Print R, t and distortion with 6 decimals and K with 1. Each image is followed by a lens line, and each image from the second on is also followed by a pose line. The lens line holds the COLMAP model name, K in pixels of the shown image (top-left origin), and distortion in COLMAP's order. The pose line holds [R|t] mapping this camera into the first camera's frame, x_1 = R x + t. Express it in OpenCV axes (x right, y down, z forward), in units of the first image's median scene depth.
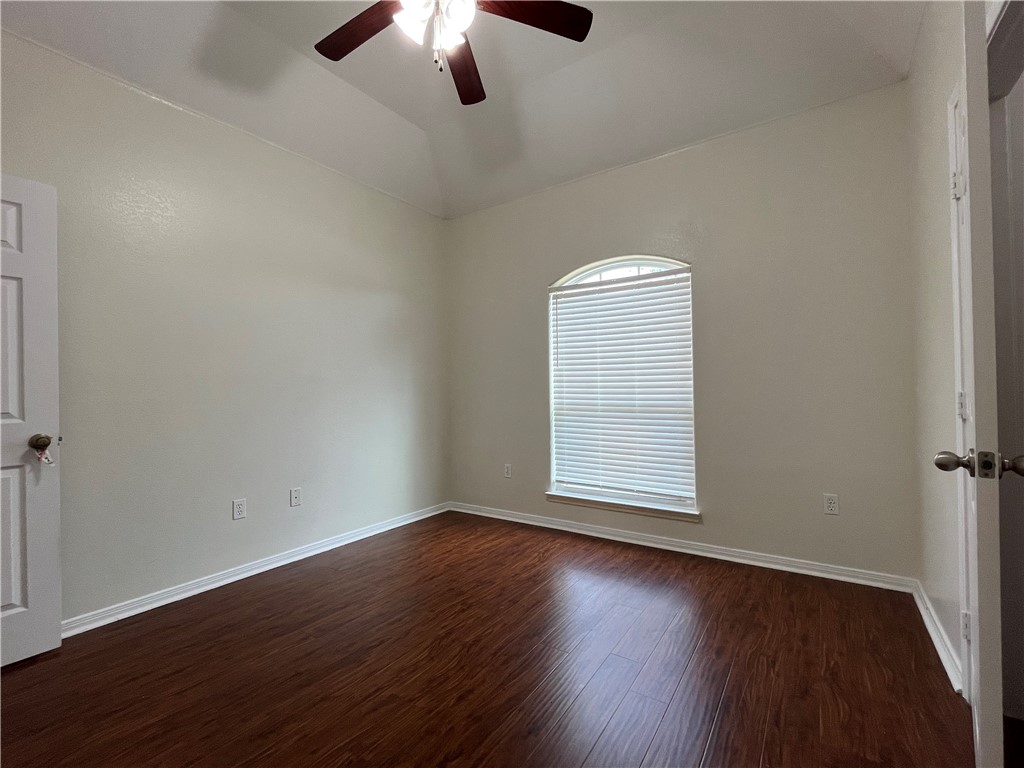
lens RADIAL K [[454.4, 0, 510.7], [0, 454.4, 385.5], [0, 0, 1]] dist [0.000175, -0.000086]
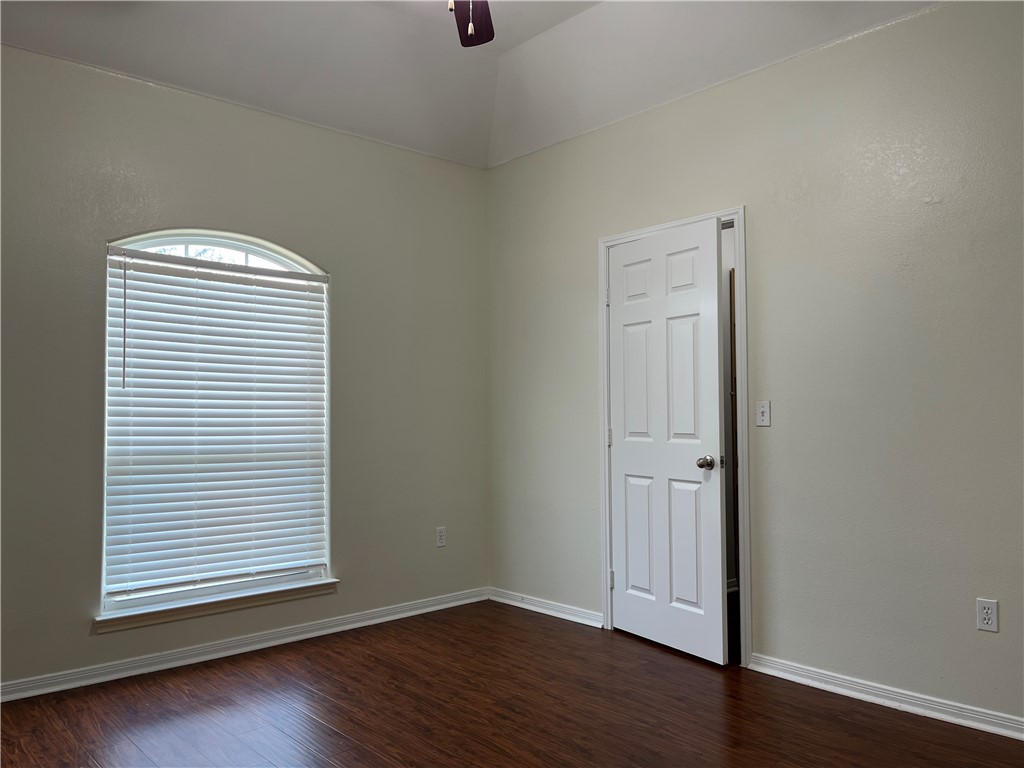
lens RADIAL K [[780.0, 0, 510.9], [0, 780.0, 384.8], [0, 0, 1]] dist [0.042684, -0.055463]
pose [[0.235737, 0.055247, 0.970245, -0.868528], [-0.005408, 0.998442, -0.055538, 0.007729], [-0.971802, 0.007845, 0.235668, 0.350963]]
